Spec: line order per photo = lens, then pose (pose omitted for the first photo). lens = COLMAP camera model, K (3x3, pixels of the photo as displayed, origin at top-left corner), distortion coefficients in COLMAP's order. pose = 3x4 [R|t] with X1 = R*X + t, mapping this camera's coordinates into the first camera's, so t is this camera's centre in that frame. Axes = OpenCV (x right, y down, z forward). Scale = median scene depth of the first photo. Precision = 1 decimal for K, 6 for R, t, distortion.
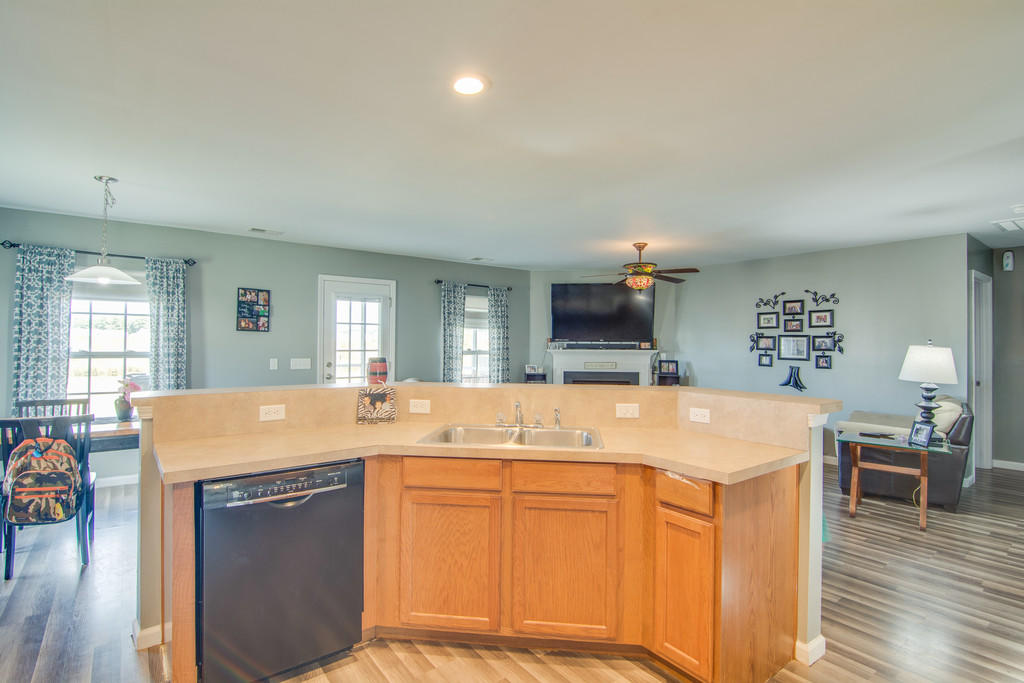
lens RADIAL K [[497.1, 0, 512.0], [0, 497.1, 341.5], [0, 0, 1]] dist [0.001207, -0.000433]
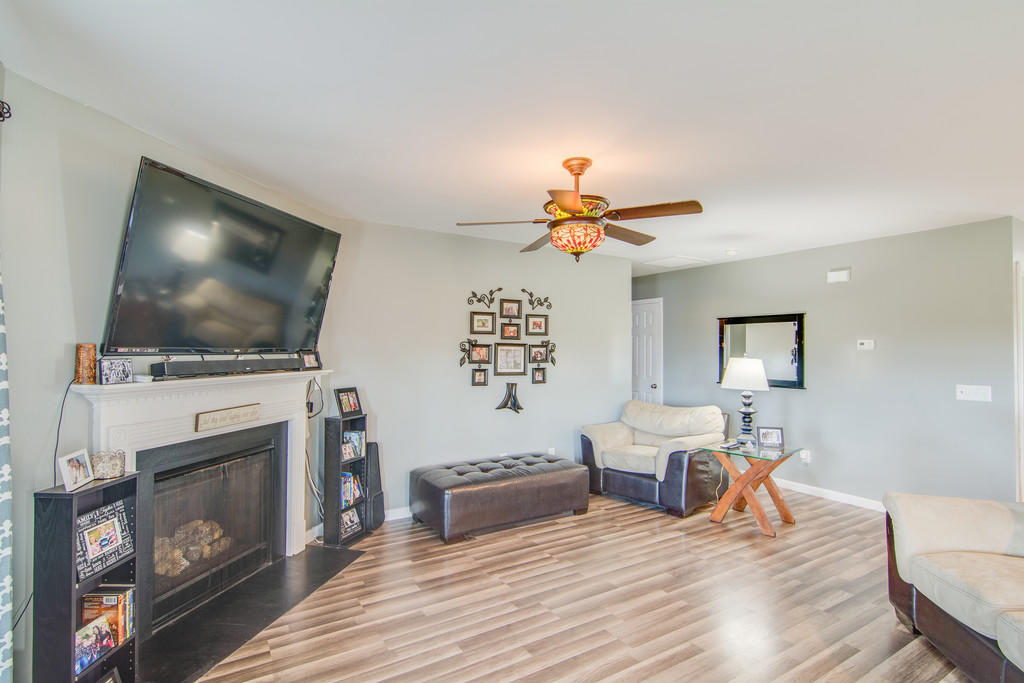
lens RADIAL K [[497.1, 0, 512.0], [0, 497.1, 341.5], [0, 0, 1]] dist [0.001207, -0.000433]
pose [[0.105341, 0.007813, 0.994406, -0.230393], [-0.007817, 0.999945, -0.007029, -0.011013], [-0.994405, -0.007033, 0.105396, 0.951215]]
